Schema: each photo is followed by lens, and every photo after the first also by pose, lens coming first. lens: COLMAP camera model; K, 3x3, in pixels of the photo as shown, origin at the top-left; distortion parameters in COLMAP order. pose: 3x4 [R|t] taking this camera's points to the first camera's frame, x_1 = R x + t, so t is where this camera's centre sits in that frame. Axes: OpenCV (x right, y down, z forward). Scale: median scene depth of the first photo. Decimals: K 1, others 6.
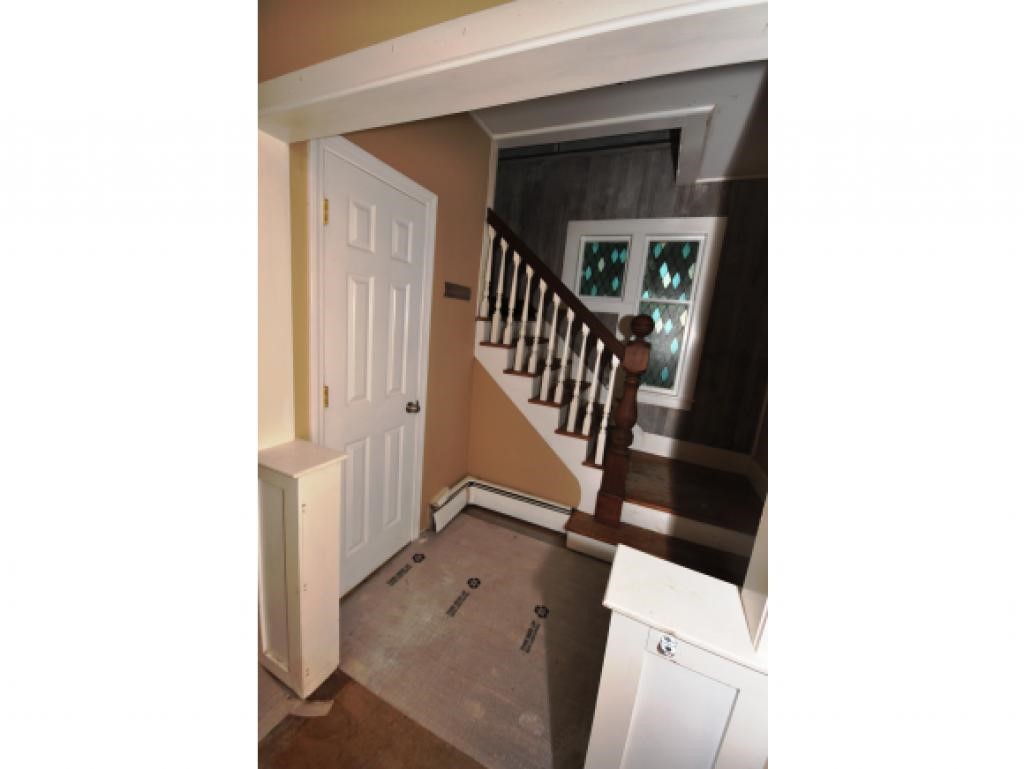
lens RADIAL K [[333.6, 0, 511.6], [0, 333.6, 380.2], [0, 0, 1]] dist [-0.000320, -0.000004]
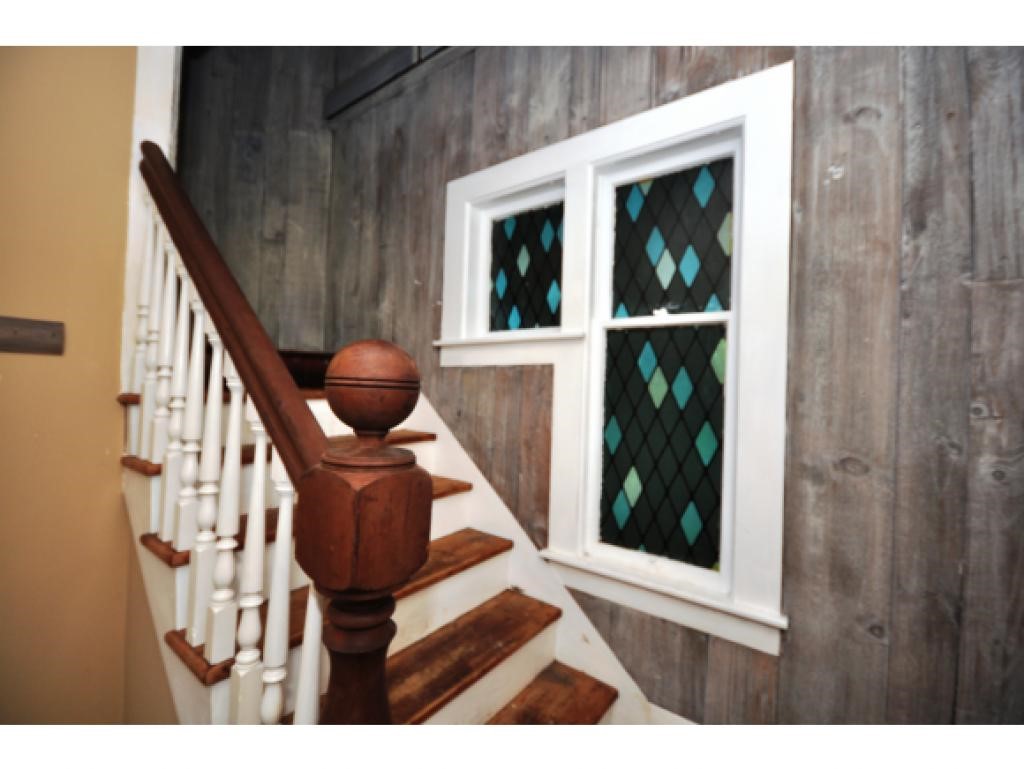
lens RADIAL K [[444.4, 0, 512.0], [0, 444.4, 384.5], [0, 0, 1]] dist [0.001030, 0.000098]
pose [[0.977169, -0.065926, -0.201974, 0.381051], [0.022383, 0.977293, -0.210705, -0.068137], [0.211279, 0.201374, 0.956457, 0.496804]]
